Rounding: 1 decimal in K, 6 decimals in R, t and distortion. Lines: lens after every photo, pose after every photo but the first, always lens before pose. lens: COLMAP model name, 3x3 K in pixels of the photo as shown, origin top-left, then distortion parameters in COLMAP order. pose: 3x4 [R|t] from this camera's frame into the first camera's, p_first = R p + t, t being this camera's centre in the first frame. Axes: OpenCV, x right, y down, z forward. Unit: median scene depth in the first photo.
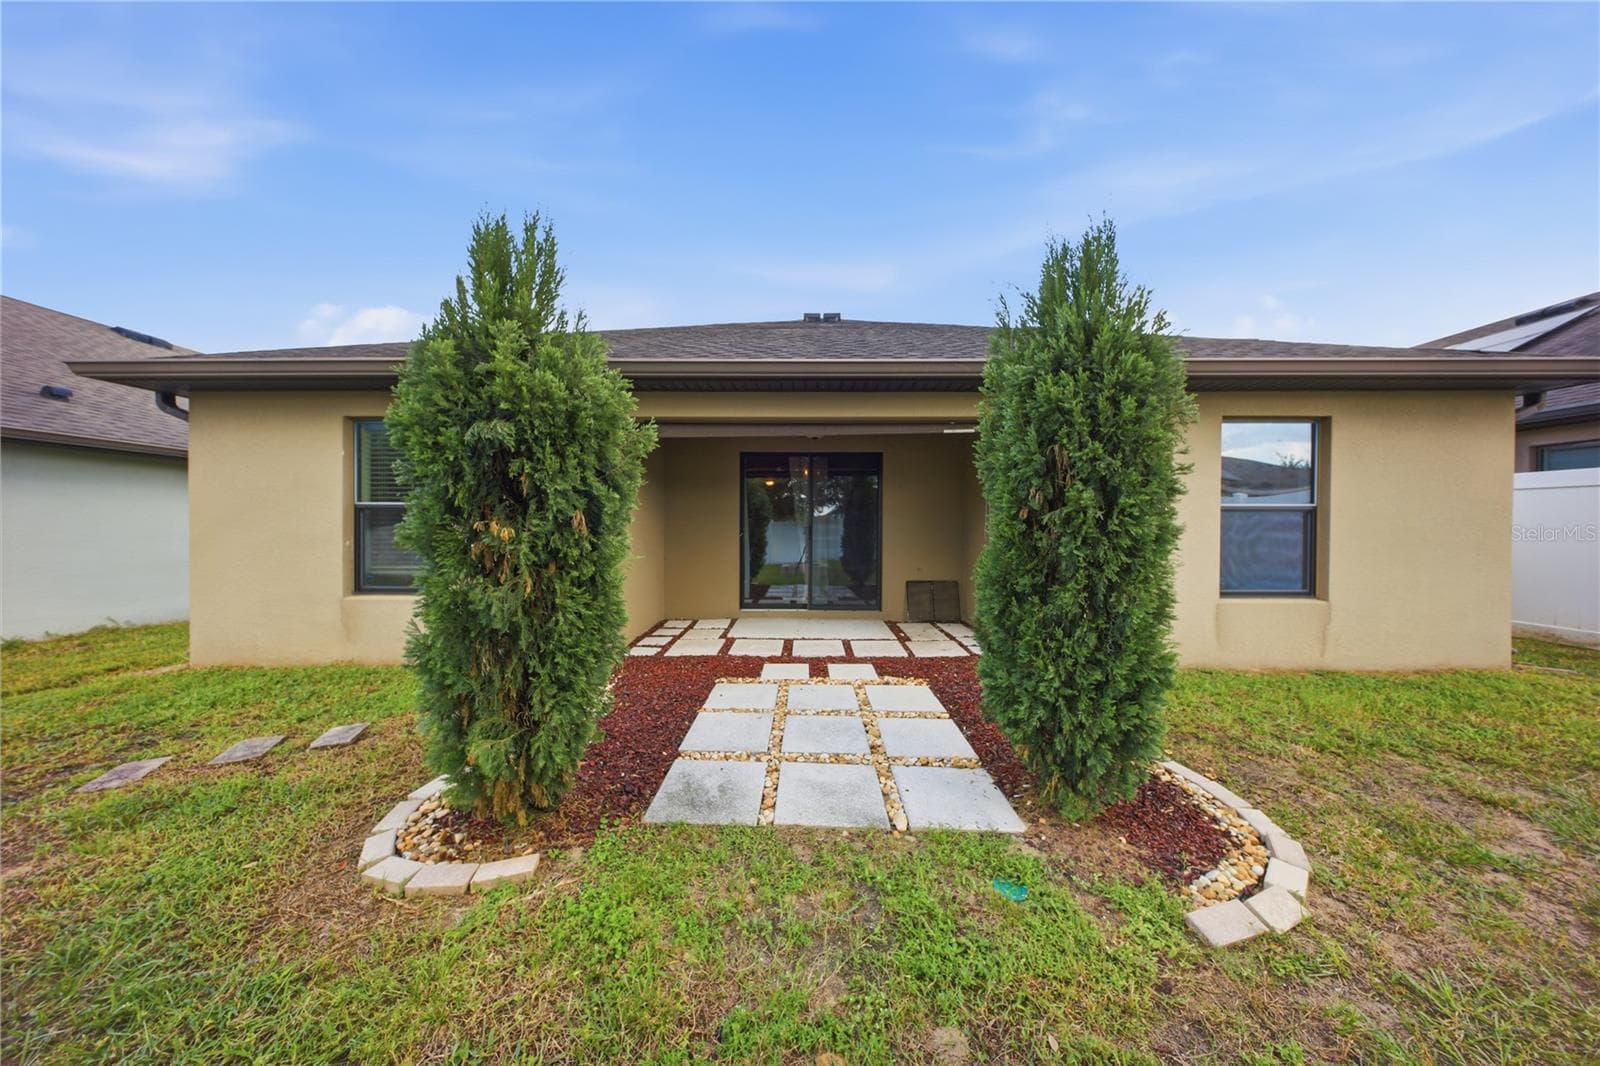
lens RADIAL K [[668.9, 0, 800.0], [0, 668.9, 533.0], [0, 0, 1]] dist [-0.031804, -0.000070]
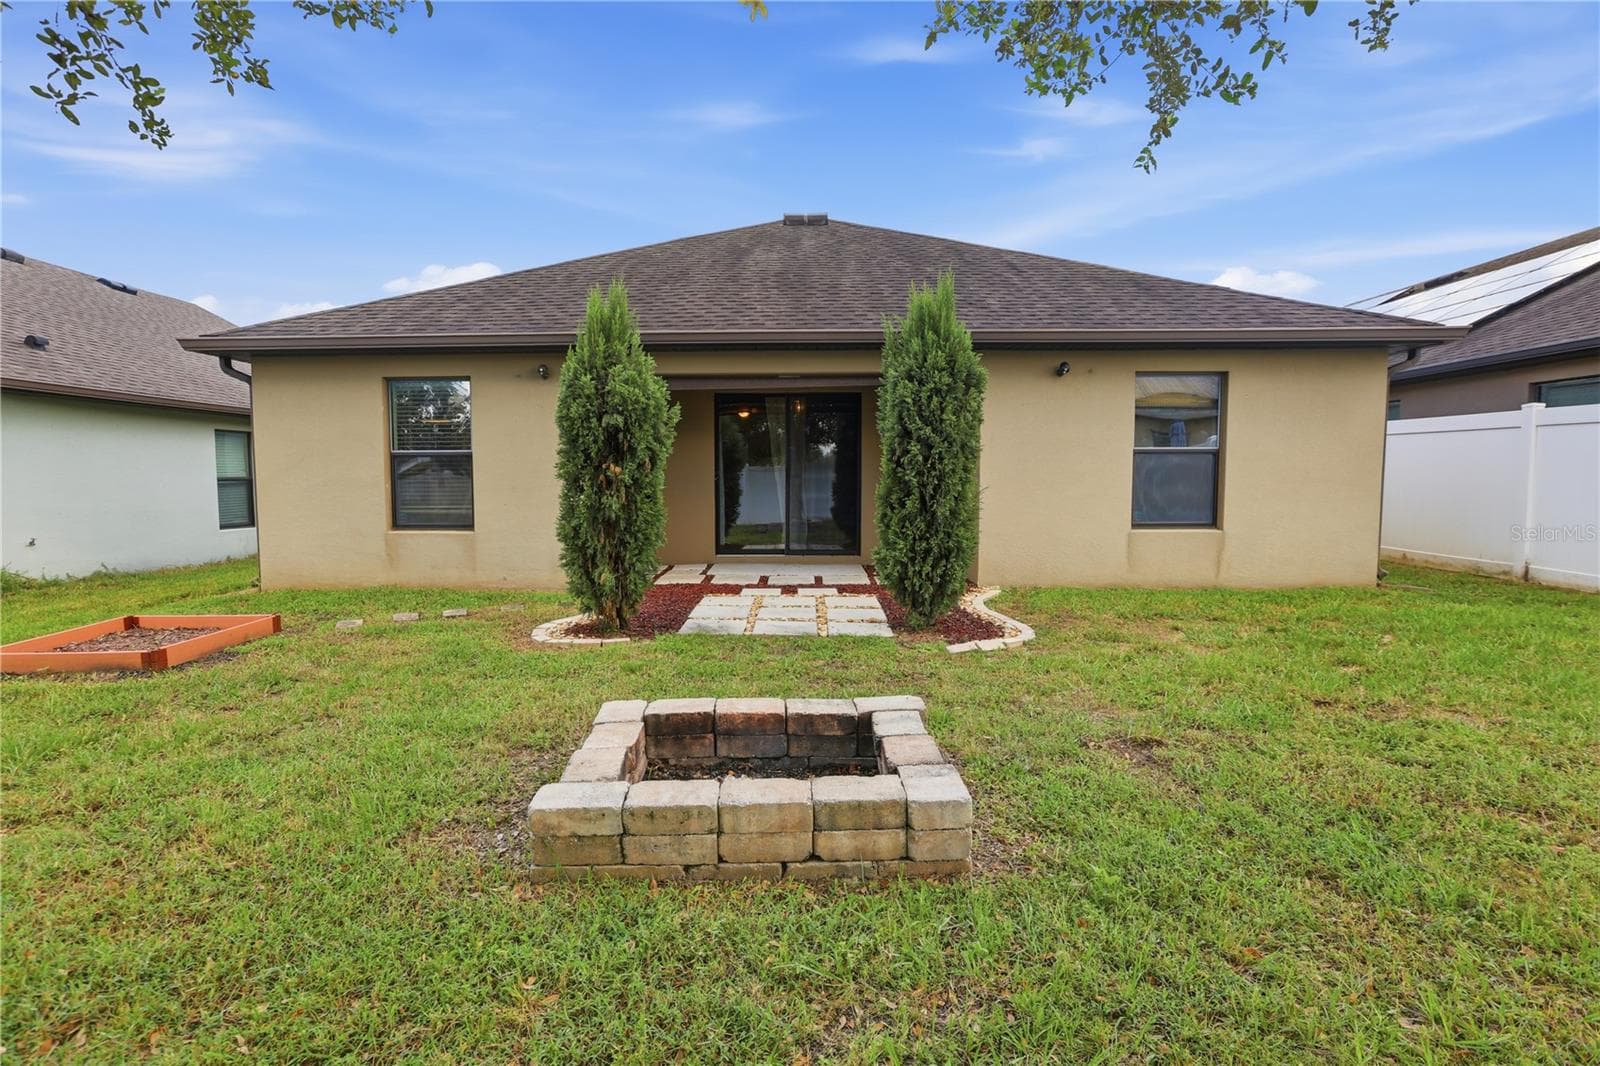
lens RADIAL K [[783.7, 0, 771.7], [0, 783.7, 529.3], [0, 0, 1]] dist [-0.066007, 0.039048]
pose [[0.999919, -0.005294, -0.011588, 0.013731], [0.006029, 0.997906, 0.064406, 0.008415], [0.011223, -0.064470, 0.997857, -0.379169]]
